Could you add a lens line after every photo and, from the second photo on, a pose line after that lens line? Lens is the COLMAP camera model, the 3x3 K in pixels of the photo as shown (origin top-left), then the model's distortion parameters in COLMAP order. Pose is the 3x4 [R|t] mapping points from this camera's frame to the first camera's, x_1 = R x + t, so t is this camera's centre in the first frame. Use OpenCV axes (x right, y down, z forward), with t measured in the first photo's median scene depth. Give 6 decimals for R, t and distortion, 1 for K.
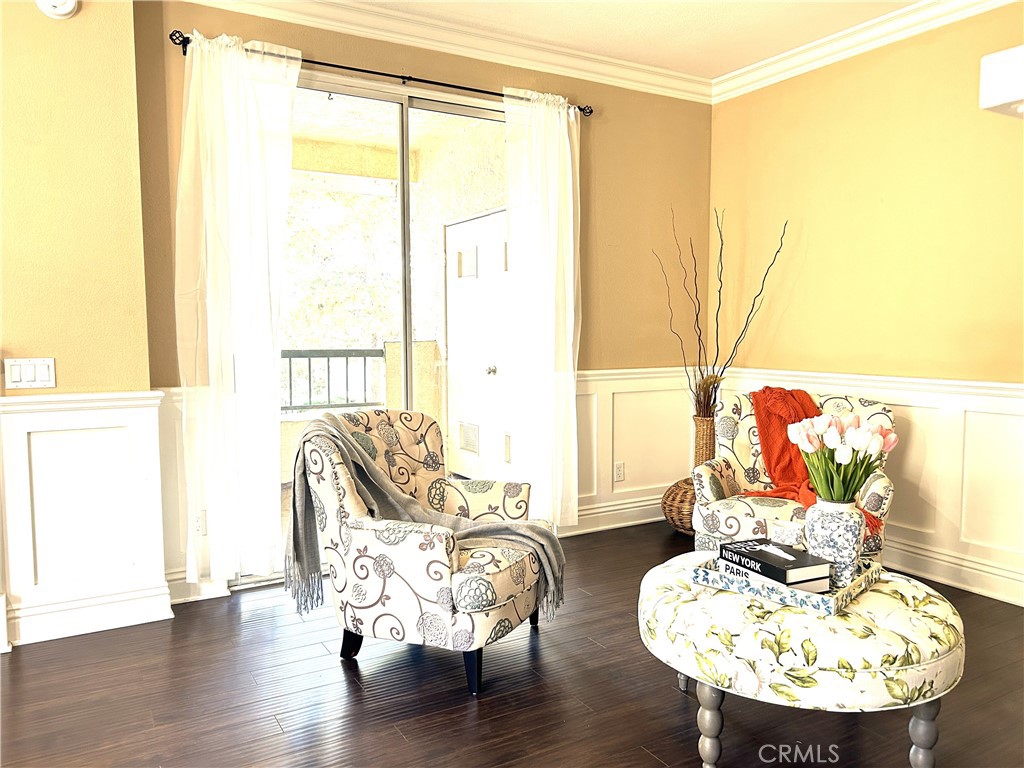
lens RADIAL K [[771.0, 0, 512.5], [0, 771.0, 391.0], [0, 0, 1]] dist [0.056270, -0.056146]
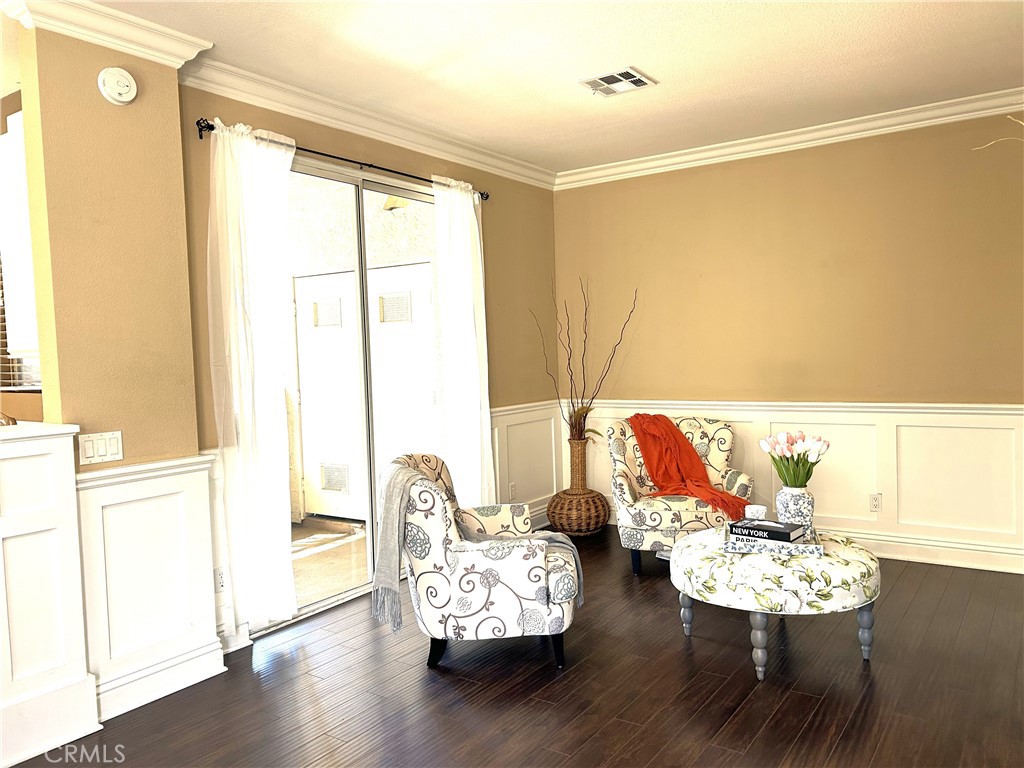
lens RADIAL K [[771.0, 0, 513.4], [0, 771.0, 386.5], [0, 0, 1]] dist [0.056270, -0.056146]
pose [[0.905447, -0.046825, 0.421868, -0.510164], [0.063286, 0.997680, -0.025092, -0.039089], [-0.419714, 0.049417, 0.906310, -0.131142]]
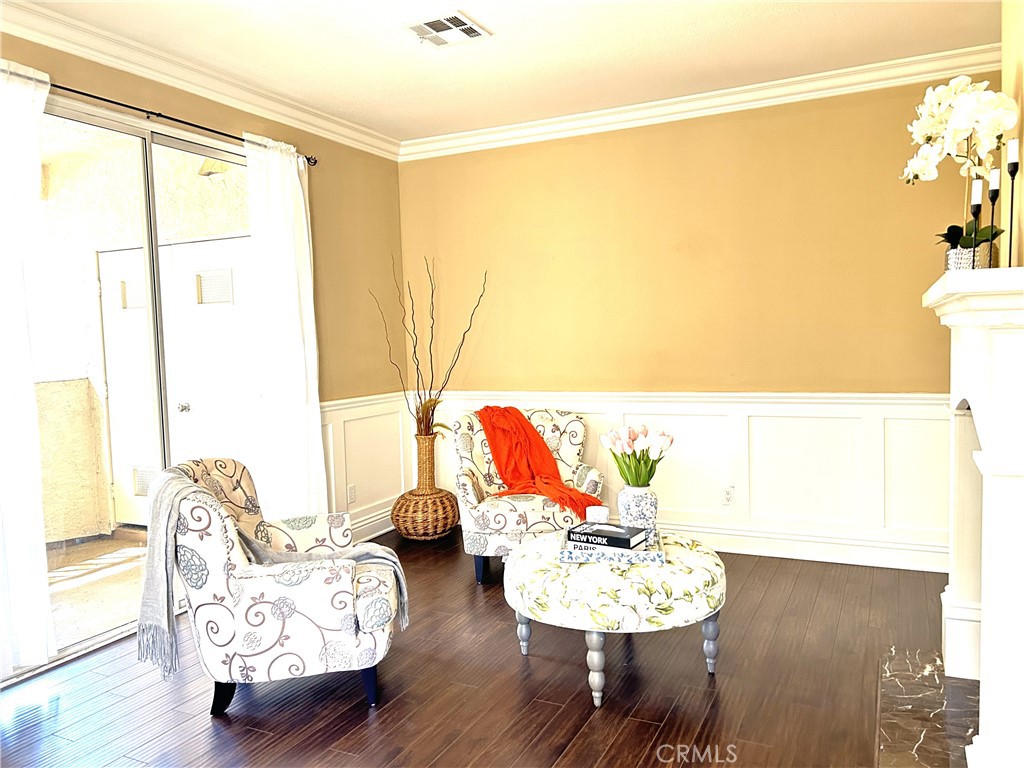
lens RADIAL K [[771.0, 0, 514.0], [0, 771.0, 386.6], [0, 0, 1]] dist [0.056270, -0.056146]
pose [[0.832658, -0.058485, 0.550690, -0.369322], [0.070943, 0.997480, -0.001332, -0.037793], [-0.549224, 0.040176, 0.834709, -0.044804]]
